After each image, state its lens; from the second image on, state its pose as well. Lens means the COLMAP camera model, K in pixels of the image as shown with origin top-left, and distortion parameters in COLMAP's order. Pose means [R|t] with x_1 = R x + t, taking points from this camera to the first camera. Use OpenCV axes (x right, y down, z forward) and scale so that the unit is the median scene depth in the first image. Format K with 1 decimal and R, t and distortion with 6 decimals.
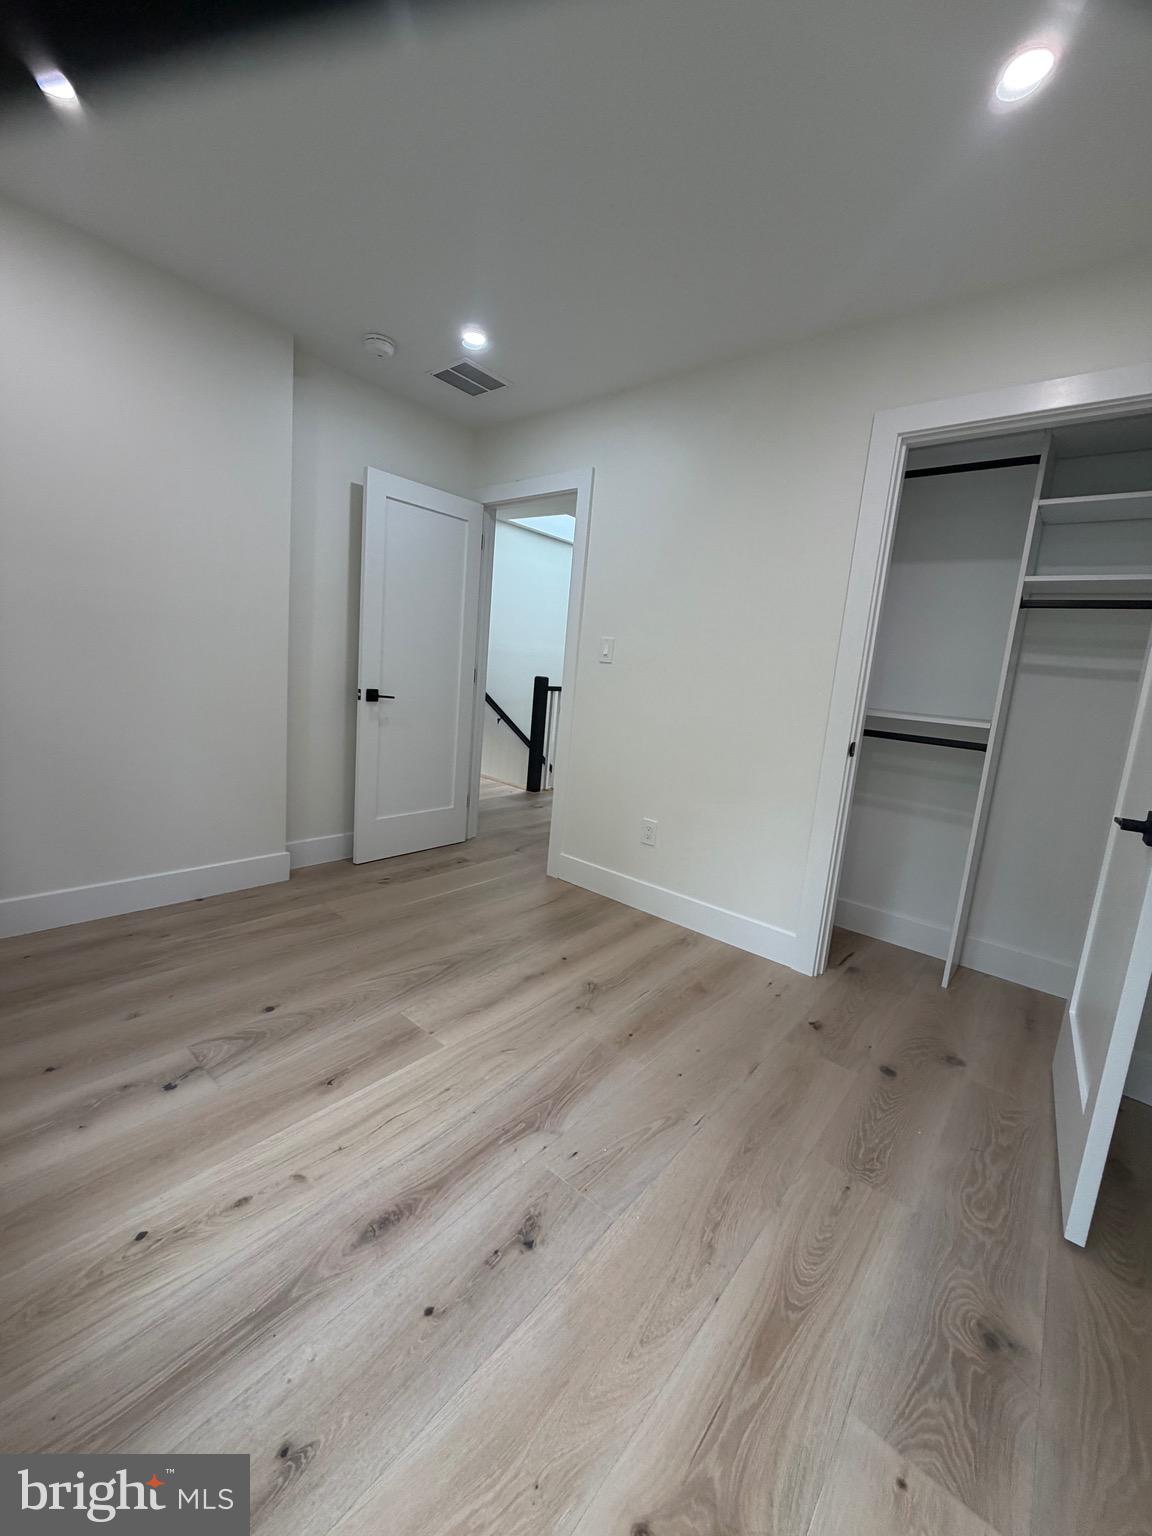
lens RADIAL K [[612.7, 0, 578.1], [0, 612.7, 764.1], [0, 0, 1]] dist [-0.000493, -0.000168]
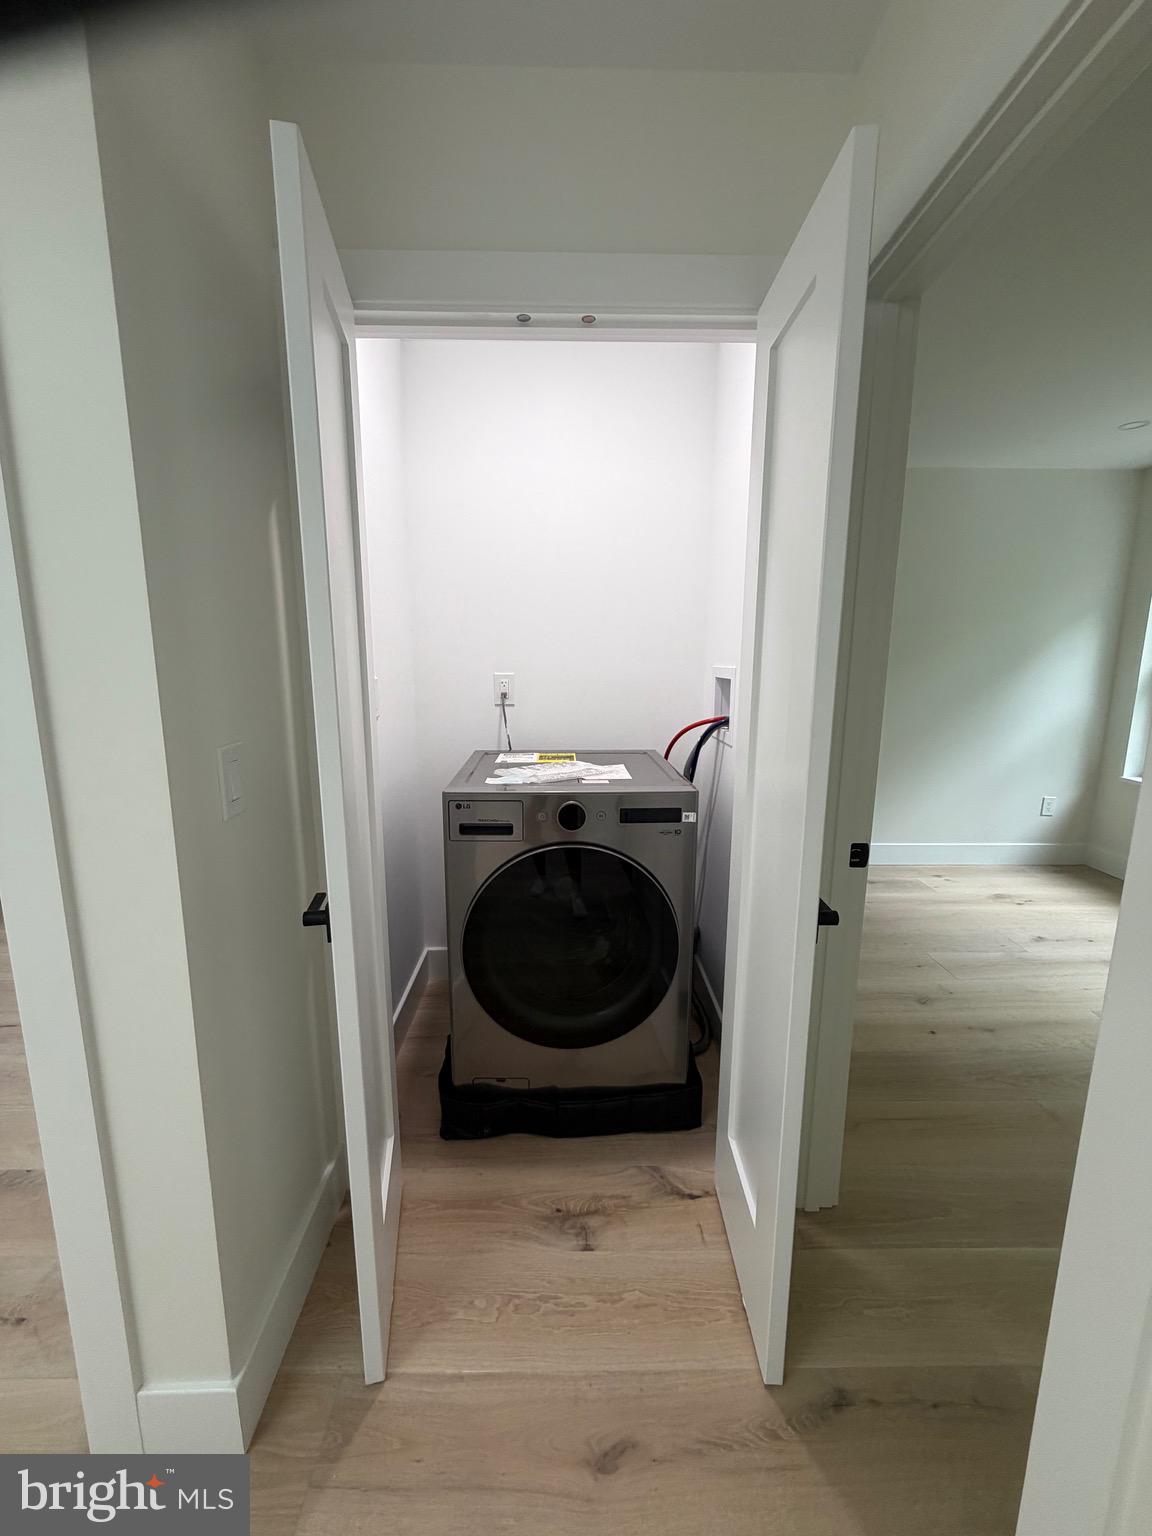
lens RADIAL K [[612.7, 0, 575.2], [0, 612.7, 766.6], [0, 0, 1]] dist [-0.000493, -0.000168]
pose [[-0.649909, -0.219967, 0.727484, -0.350832], [0.062328, 0.938550, 0.339468, -0.550118], [-0.757452, 0.265966, -0.596262, 2.557948]]
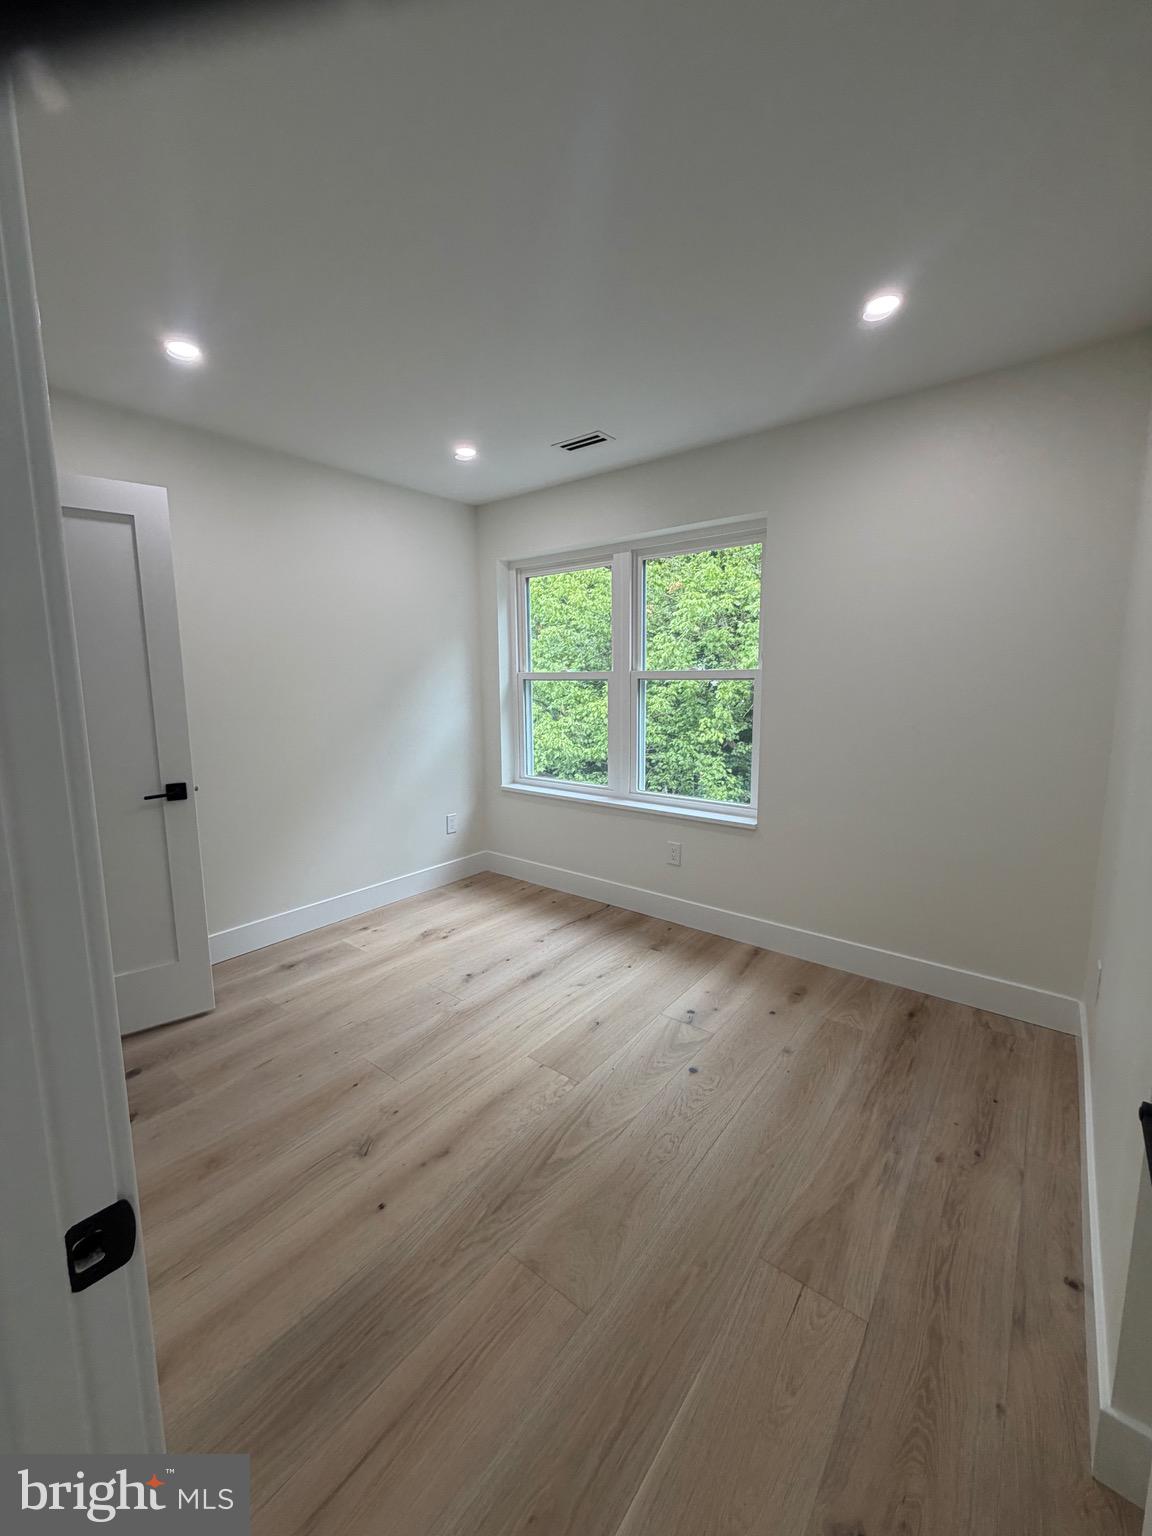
lens RADIAL K [[612.7, 0, 575.1], [0, 612.7, 762.3], [0, 0, 1]] dist [-0.000493, -0.000168]
pose [[-0.996459, -0.075889, -0.036199, -0.232978], [-0.083166, 0.952917, 0.291605, -0.465865], [0.012365, 0.293583, -0.955854, 2.060939]]
